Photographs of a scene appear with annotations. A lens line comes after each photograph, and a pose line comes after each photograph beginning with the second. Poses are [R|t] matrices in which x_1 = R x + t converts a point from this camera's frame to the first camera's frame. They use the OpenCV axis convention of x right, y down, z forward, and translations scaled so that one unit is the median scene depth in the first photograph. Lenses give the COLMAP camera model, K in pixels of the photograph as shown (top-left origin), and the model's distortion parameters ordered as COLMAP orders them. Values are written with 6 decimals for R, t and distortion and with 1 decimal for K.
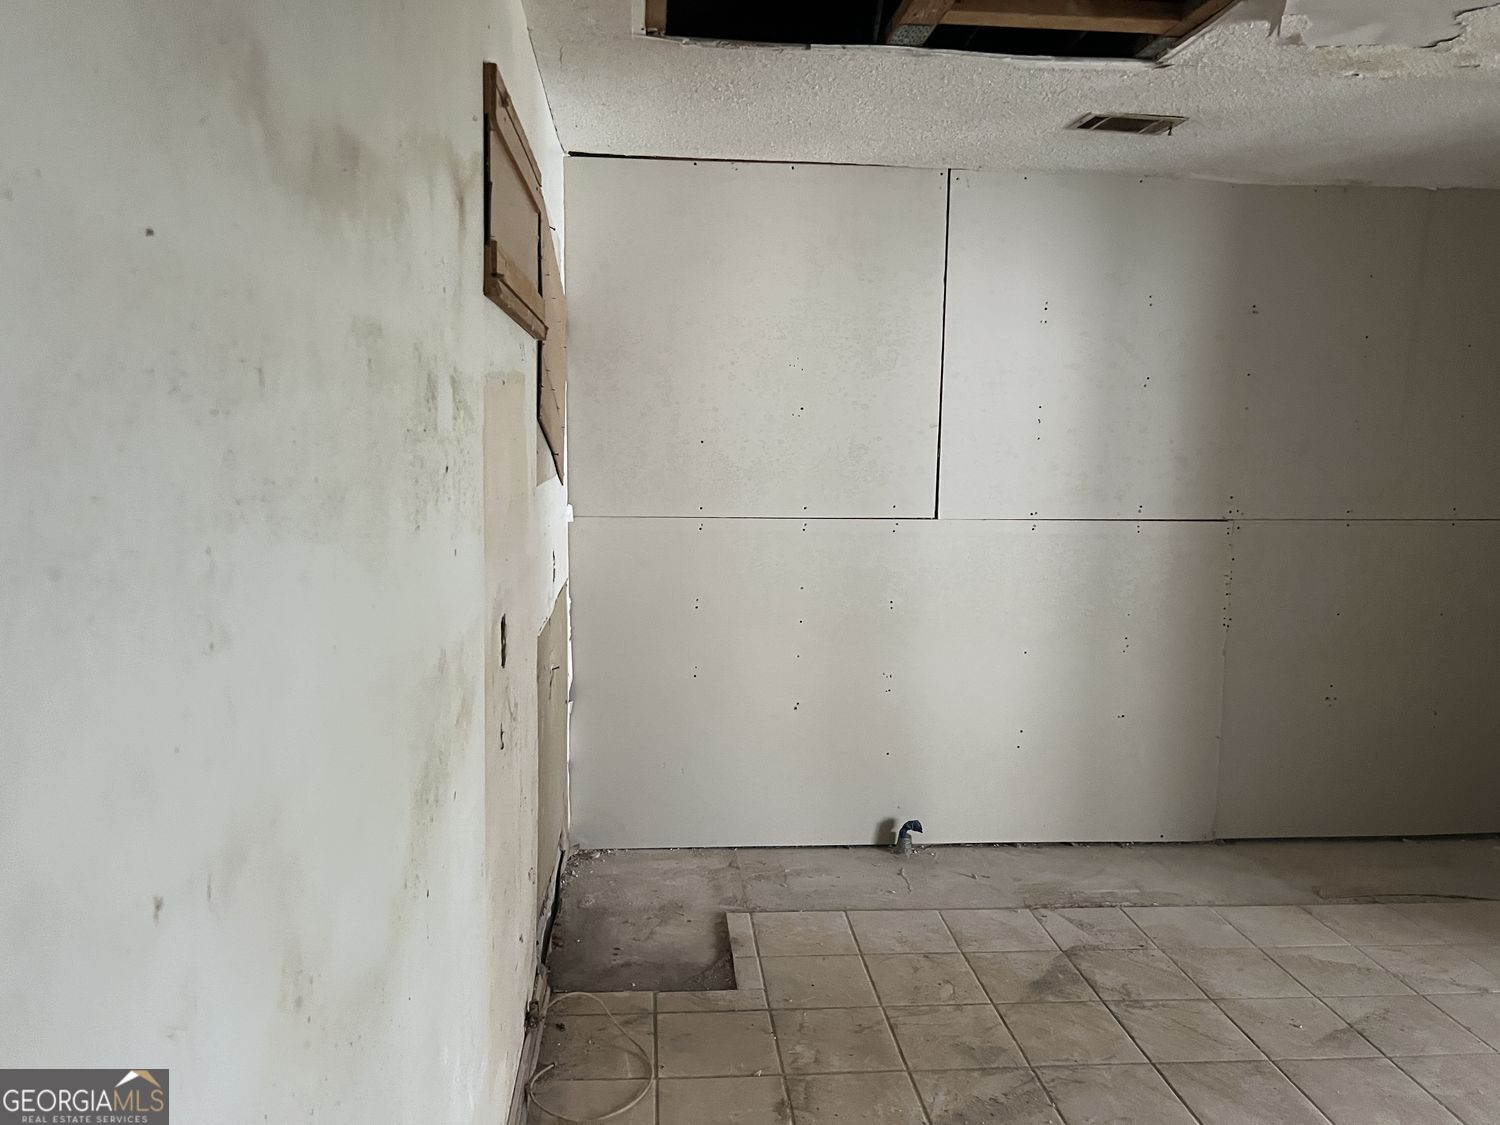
lens RADIAL K [[1148.2, 0, 736.0], [0, 1148.2, 579.5], [0, 0, 1]] dist [0.050538, -0.056316]
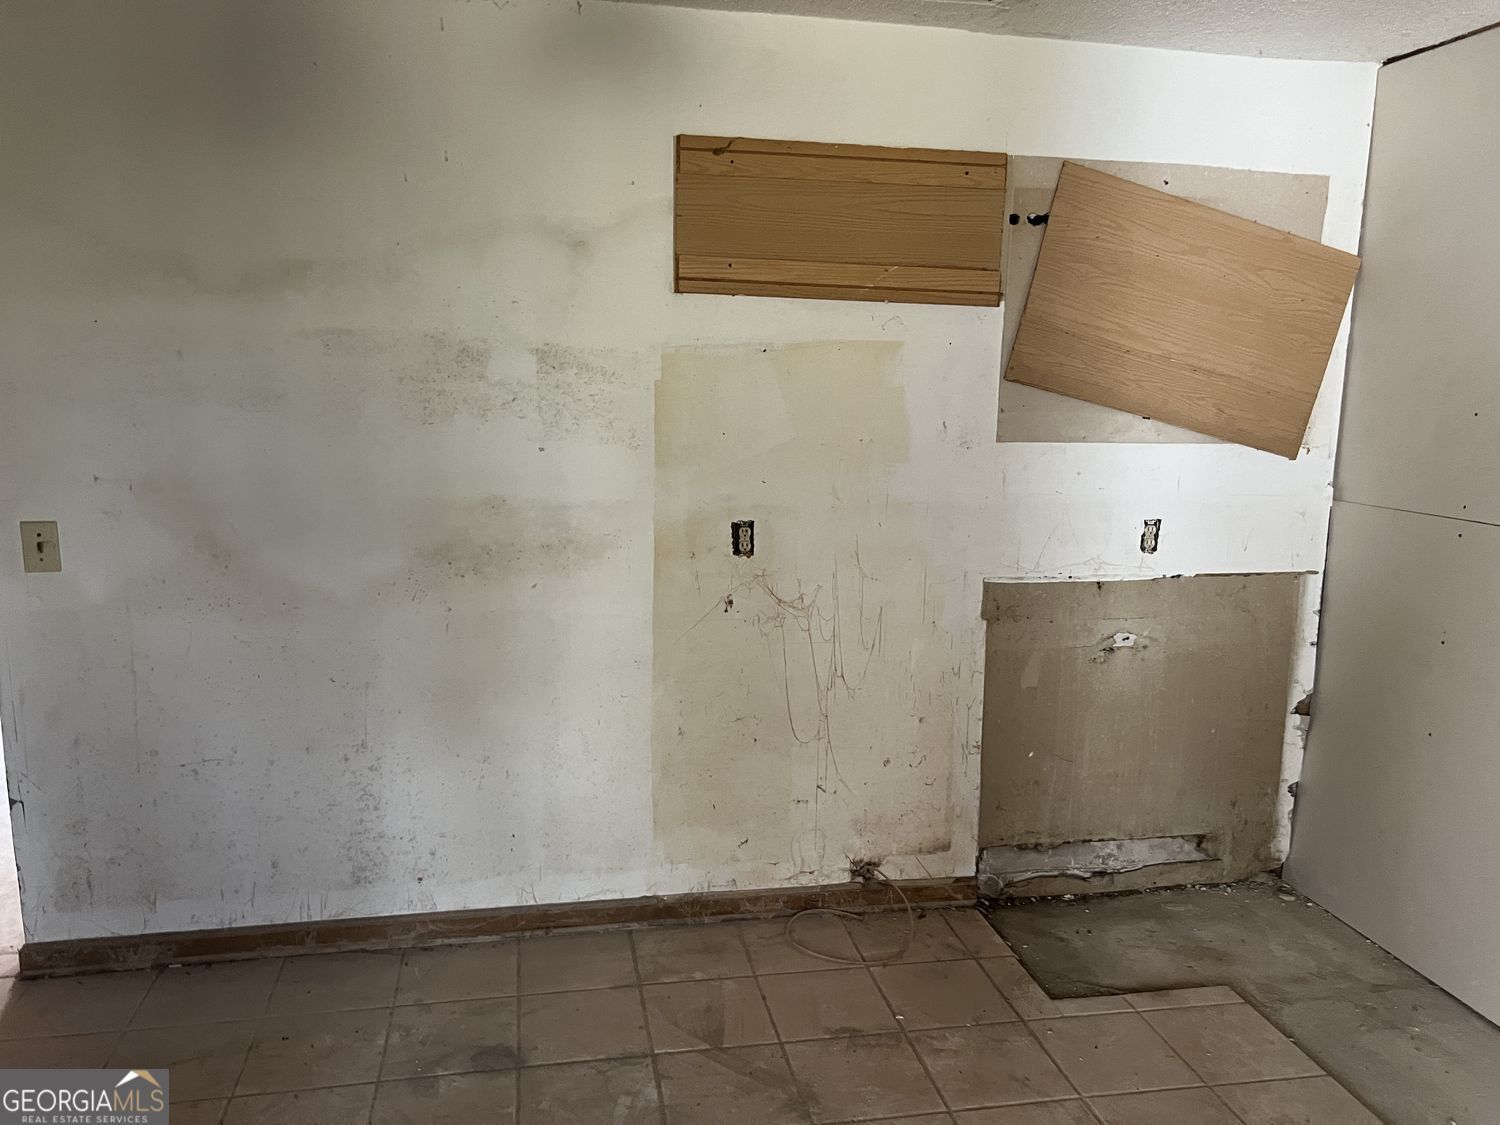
lens RADIAL K [[1144.8, 0, 744.8], [0, 1144.8, 552.1], [0, 0, 1]] dist [0.043760, -0.066988]
pose [[0.090698, 0.134765, -0.986718, 0.916069], [-0.153731, 0.980820, 0.119829, -0.072872], [0.983941, 0.140821, 0.109676, 0.669191]]
